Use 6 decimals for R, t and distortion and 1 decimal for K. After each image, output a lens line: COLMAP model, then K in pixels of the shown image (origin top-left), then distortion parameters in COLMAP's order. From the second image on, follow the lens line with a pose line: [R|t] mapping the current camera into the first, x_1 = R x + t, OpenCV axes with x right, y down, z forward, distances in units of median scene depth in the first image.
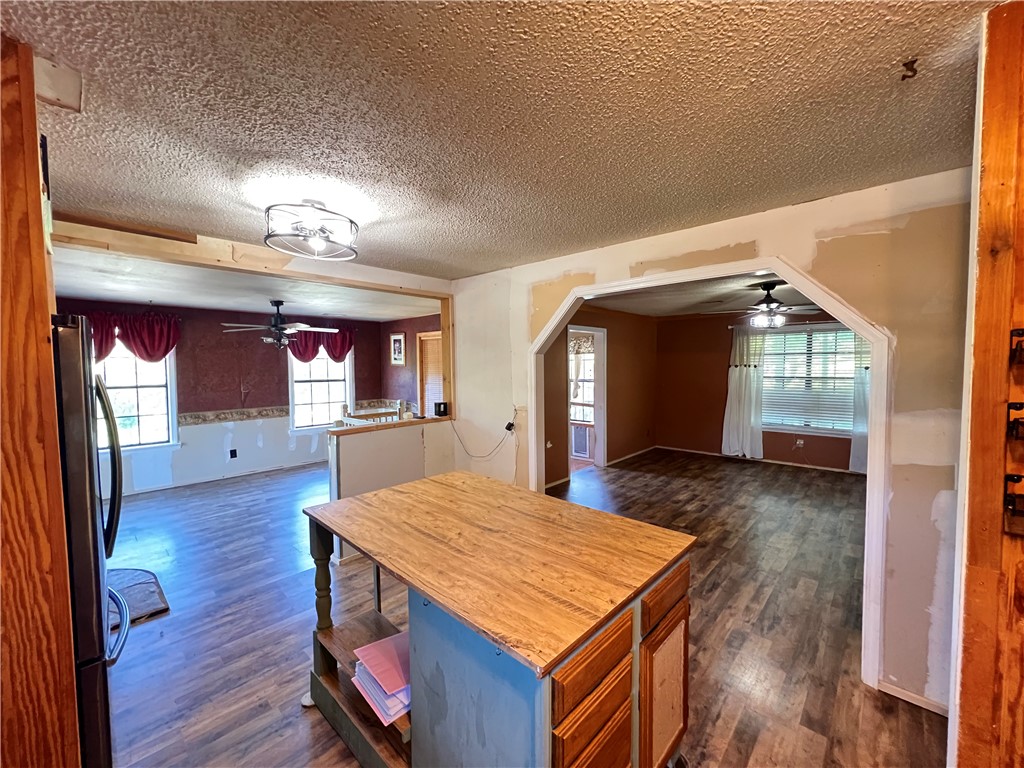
lens RADIAL K [[412.0, 0, 515.0], [0, 412.0, 386.2], [0, 0, 1]] dist [0.001298, 0.000128]
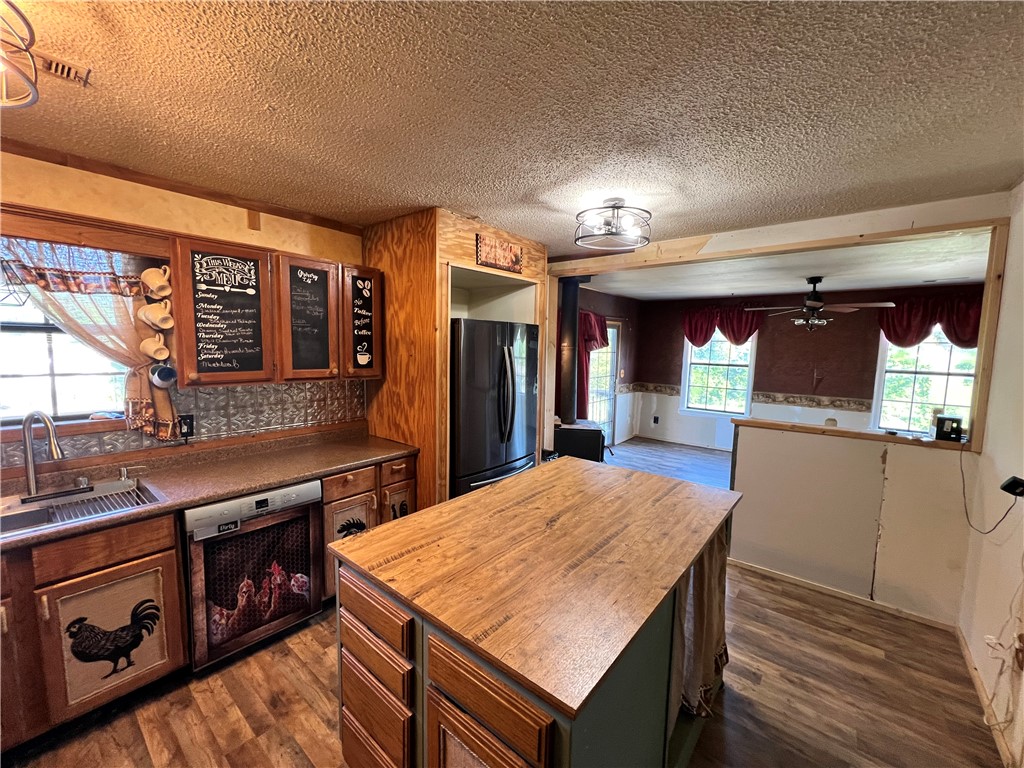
lens RADIAL K [[412.0, 0, 515.0], [0, 412.0, 386.2], [0, 0, 1]] dist [0.001298, 0.000128]
pose [[0.068581, 0.105911, -0.992008, 0.667754], [-0.073496, 0.992183, 0.100849, -0.032144], [0.994935, 0.065992, 0.075829, 0.671519]]
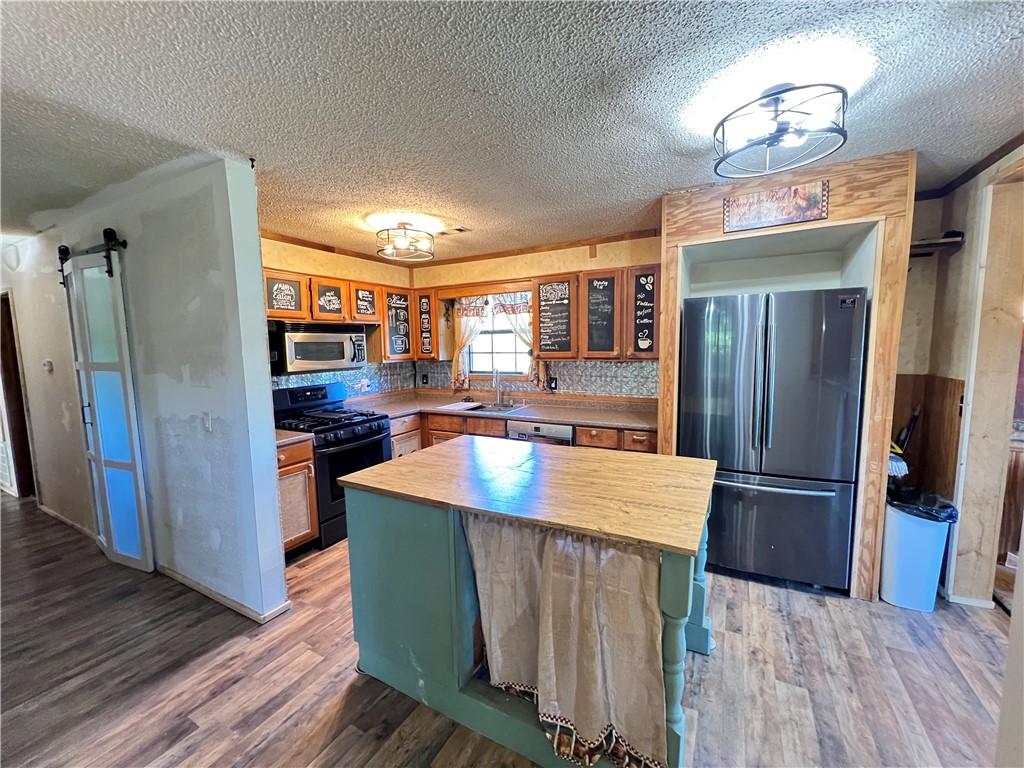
lens RADIAL K [[409.3, 0, 514.4], [0, 409.3, 386.2], [0, 0, 1]] dist [0.000675, 0.000025]
pose [[-0.967979, 0.051602, -0.245669, 0.180432], [0.012853, 0.987549, 0.156788, -0.040005], [0.250700, 0.148610, -0.956590, 1.659974]]
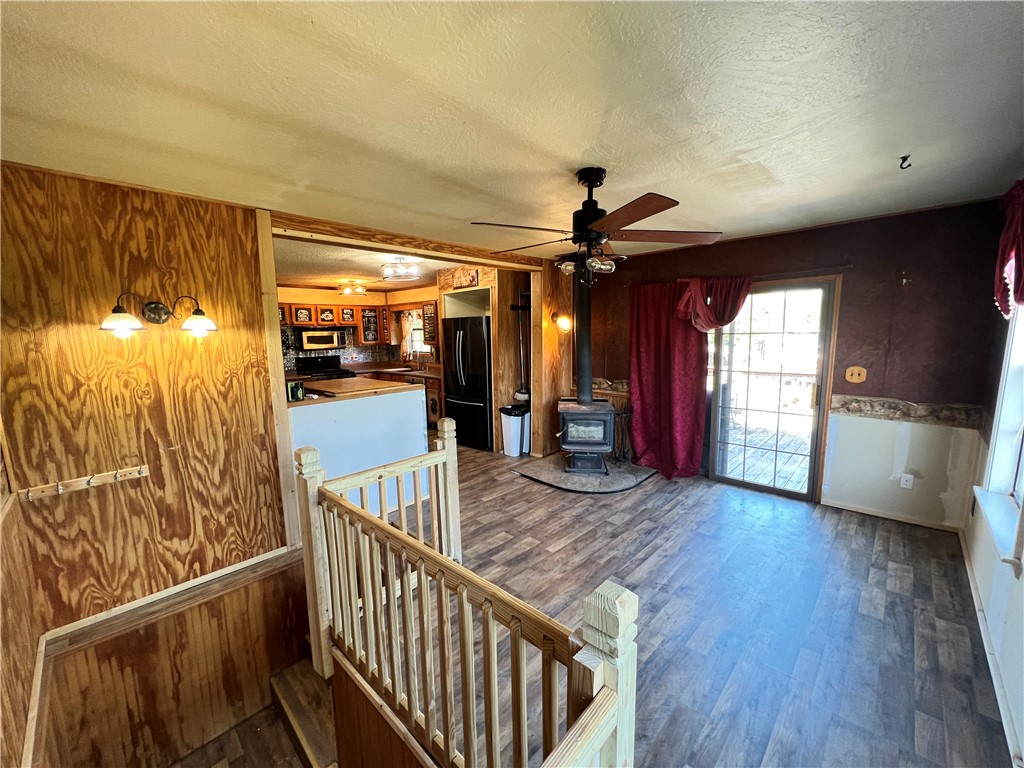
lens RADIAL K [[412.0, 0, 515.0], [0, 412.0, 386.2], [0, 0, 1]] dist [0.001298, 0.000128]
pose [[-0.999601, 0.021876, 0.017896, -1.141040], [0.024845, 0.981971, 0.187390, -0.157757], [-0.013474, 0.187760, -0.982123, 3.337510]]
